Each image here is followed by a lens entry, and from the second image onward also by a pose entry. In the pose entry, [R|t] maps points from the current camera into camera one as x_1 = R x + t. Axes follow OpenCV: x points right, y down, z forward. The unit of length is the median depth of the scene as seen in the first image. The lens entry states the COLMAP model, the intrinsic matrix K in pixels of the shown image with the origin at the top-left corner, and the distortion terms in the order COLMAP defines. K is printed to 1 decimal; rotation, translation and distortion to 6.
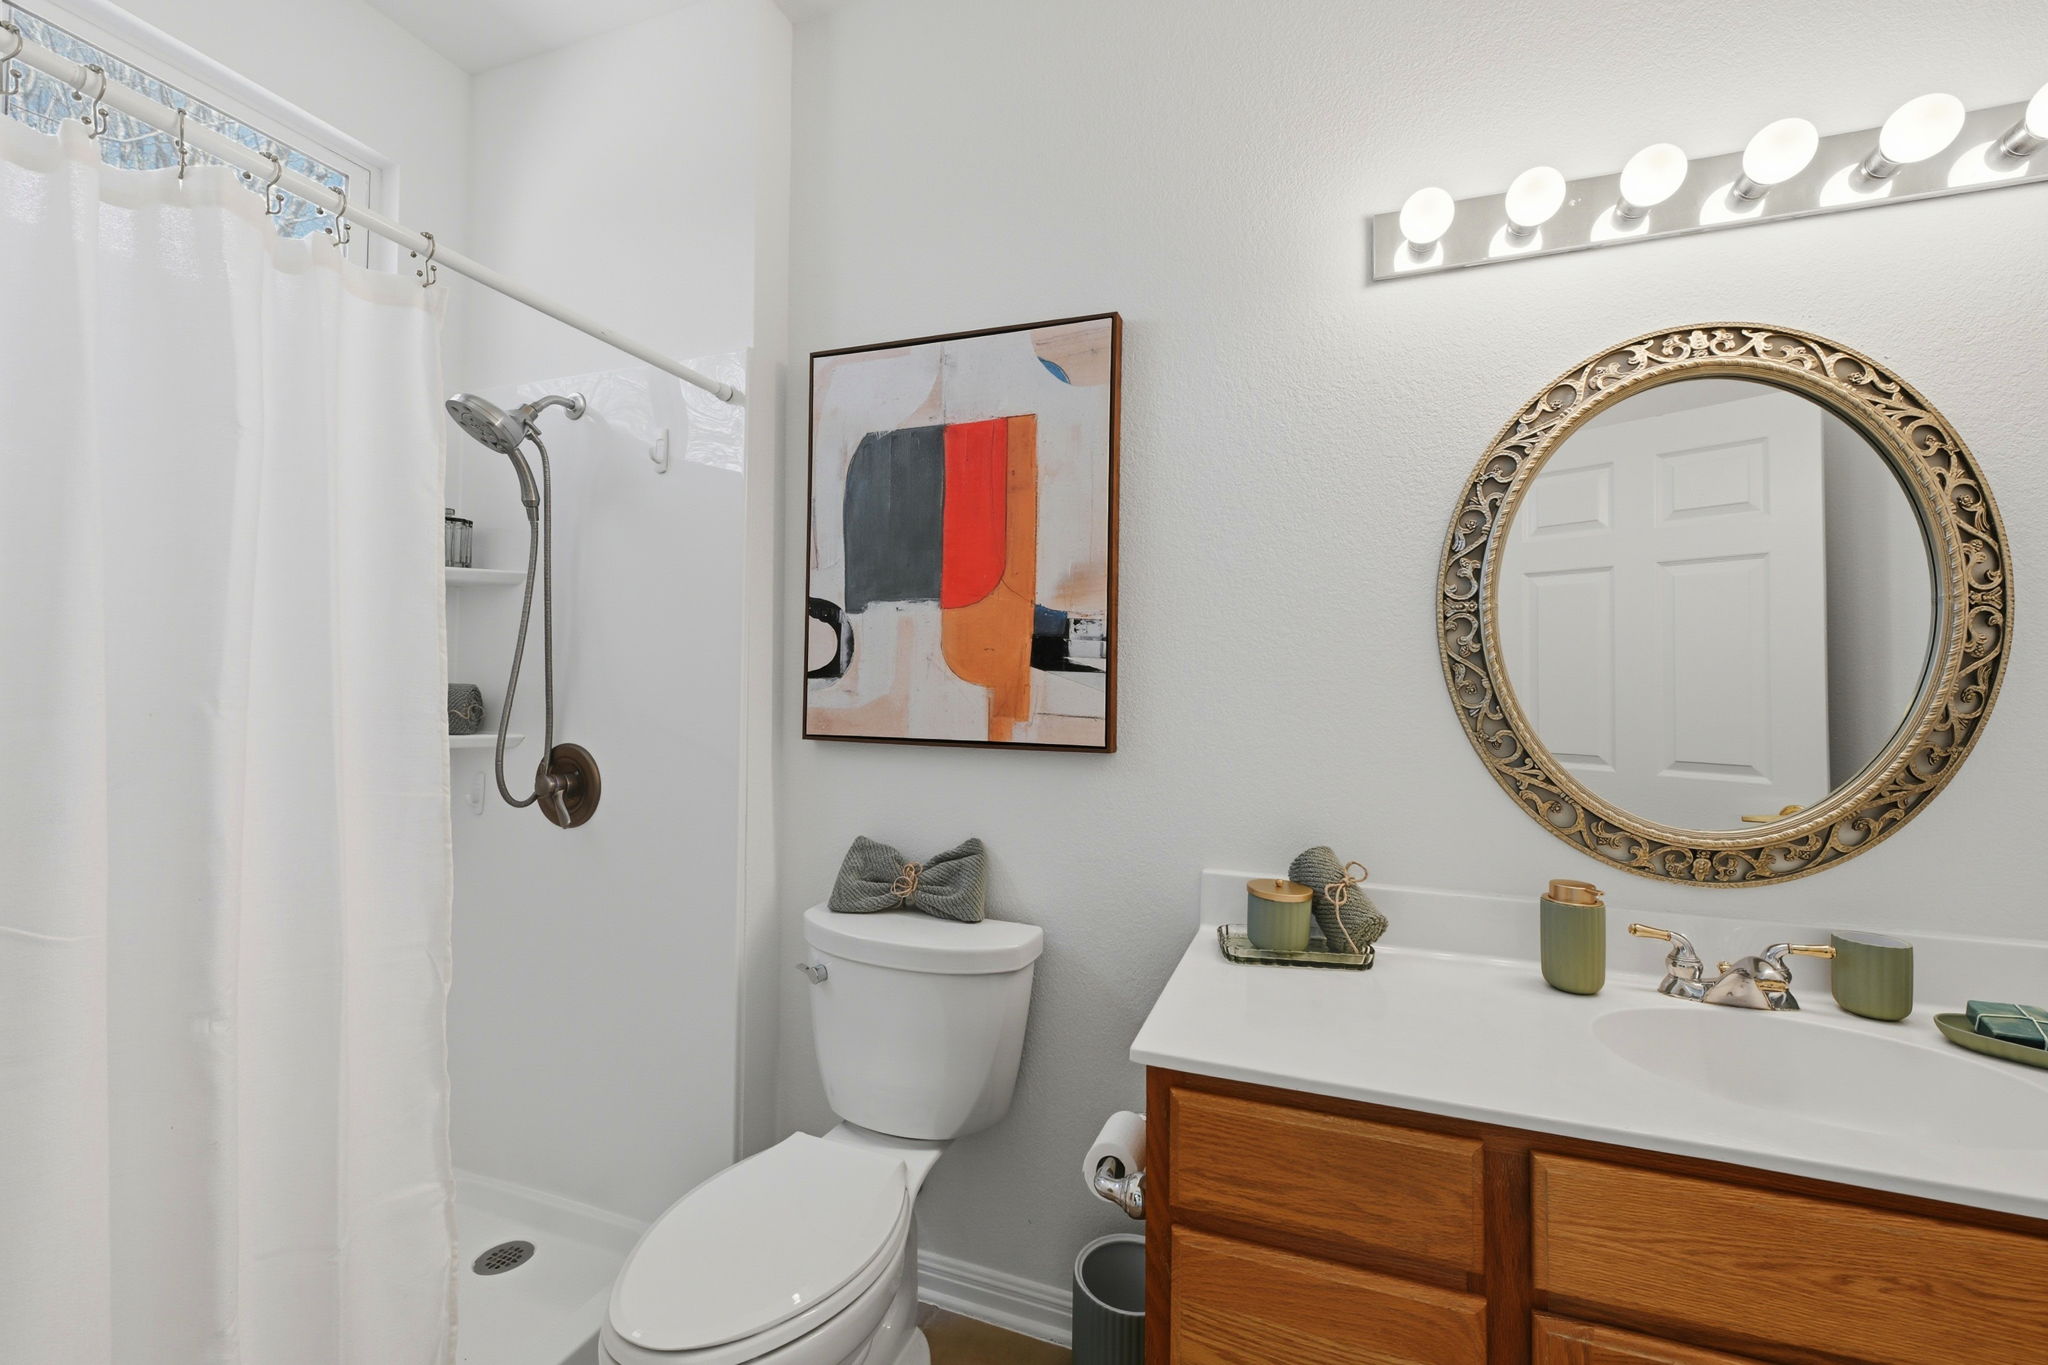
lens RADIAL K [[831.9, 0, 1031.7], [0, 831.9, 667.4], [0, 0, 1]] dist [0.000068, -0.000195]
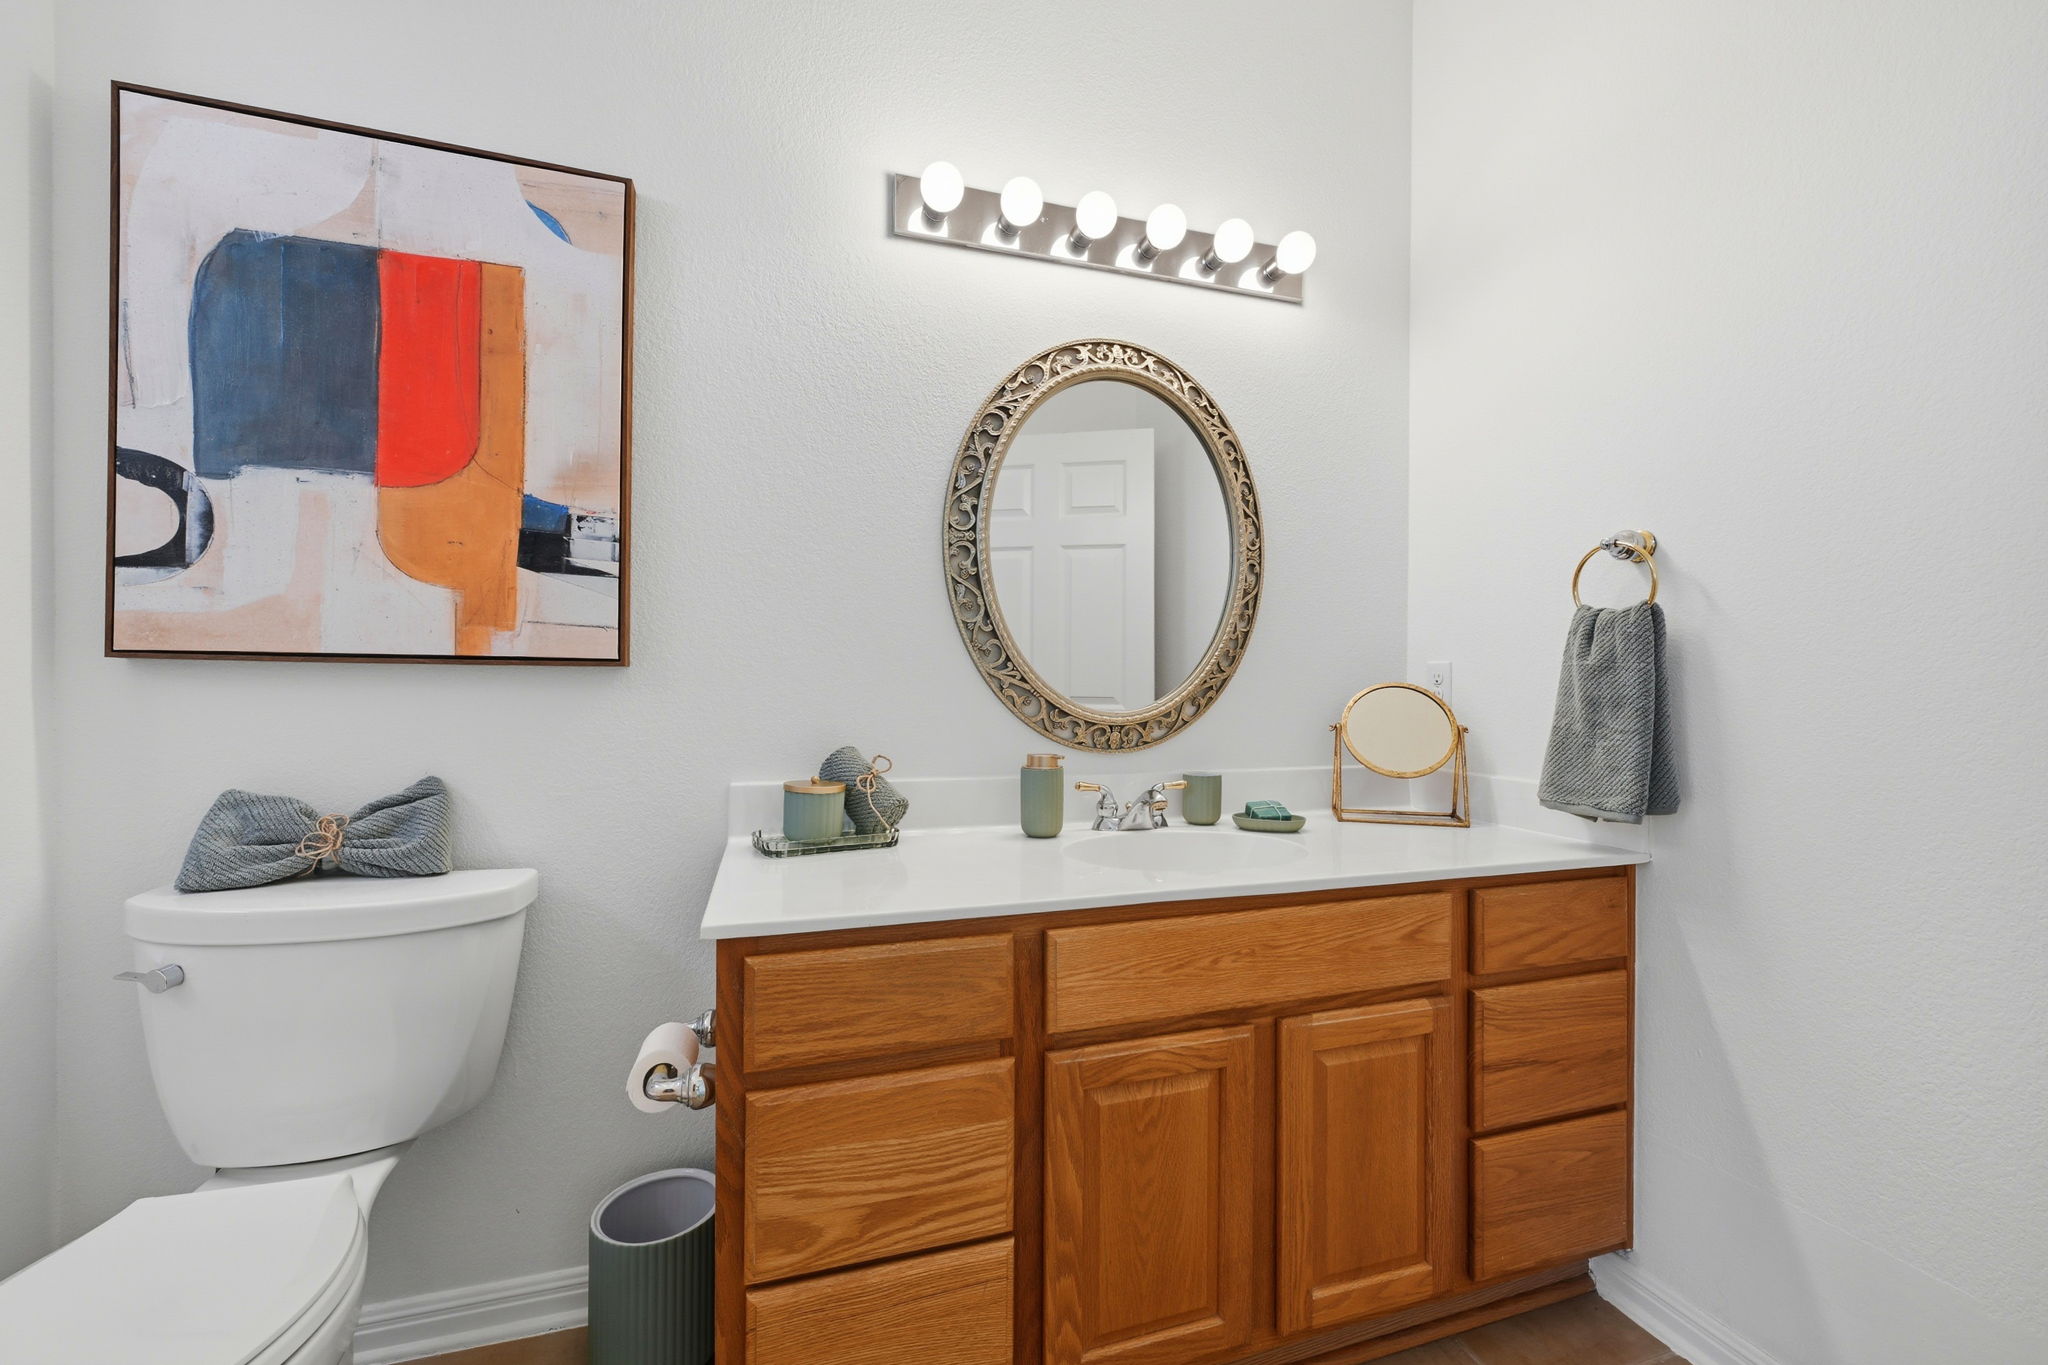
lens RADIAL K [[810.5, 0, 1033.1], [0, 810.5, 688.6], [0, 0, 1]] dist [0.000360, -0.000322]
pose [[0.789792, -0.005567, 0.613350, -0.097598], [-0.012282, 0.999615, 0.024888, 0.100304], [-0.613252, -0.027190, 0.789419, 0.022035]]
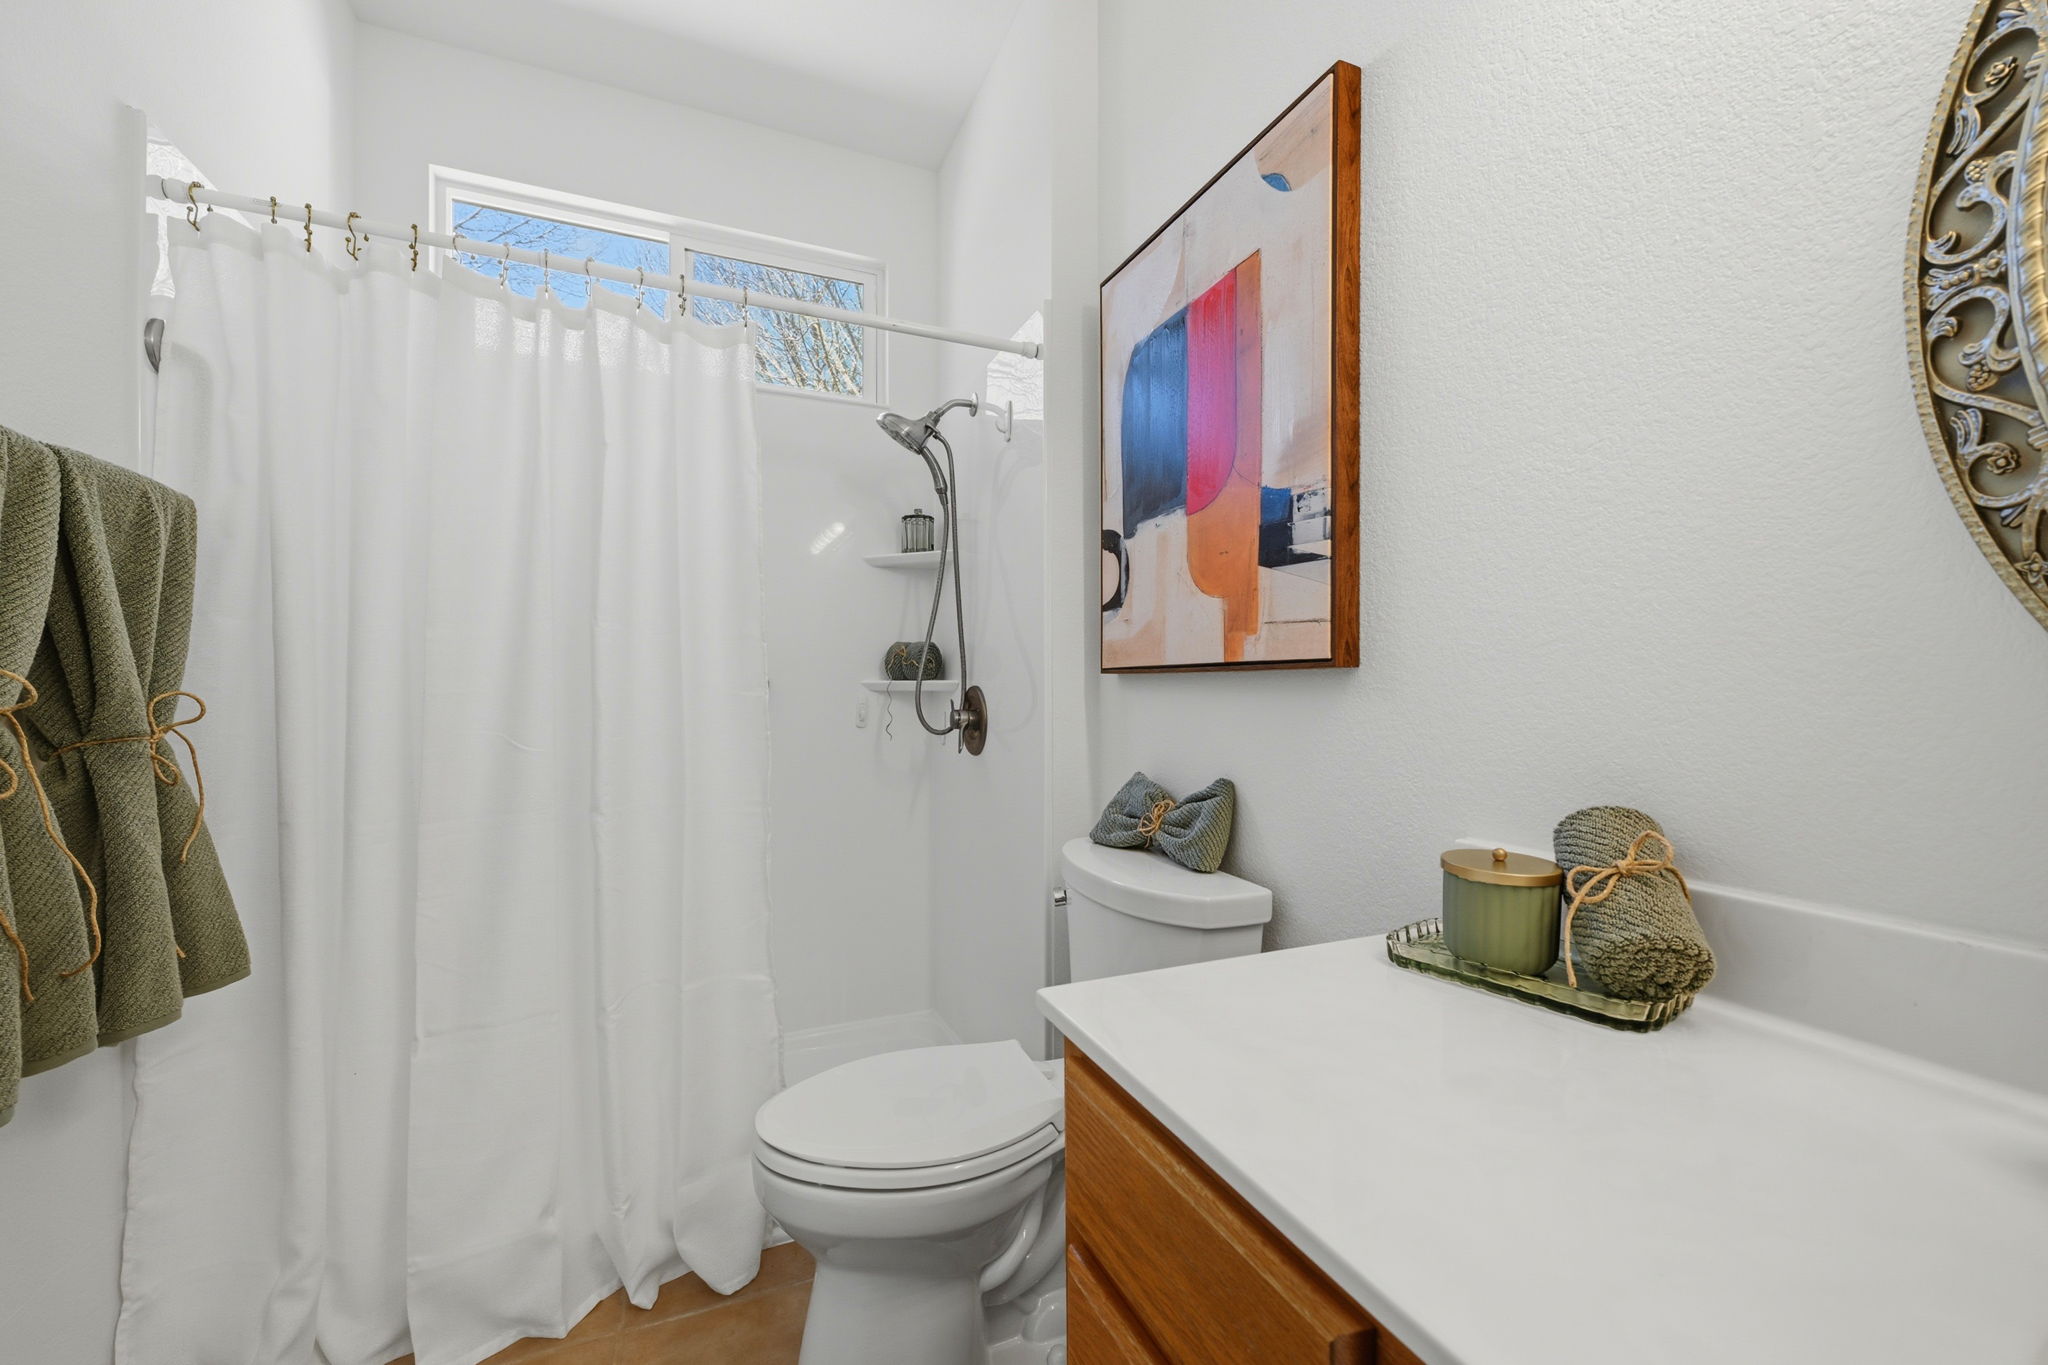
lens RADIAL K [[804.9, 0, 1025.9], [0, 804.9, 686.0], [0, 0, 1]] dist [-0.001696, -0.000336]
pose [[0.686252, -0.014043, -0.727228, 0.424097], [0.023877, 0.999710, 0.003227, 0.111496], [0.726972, -0.019578, 0.686388, 0.314062]]
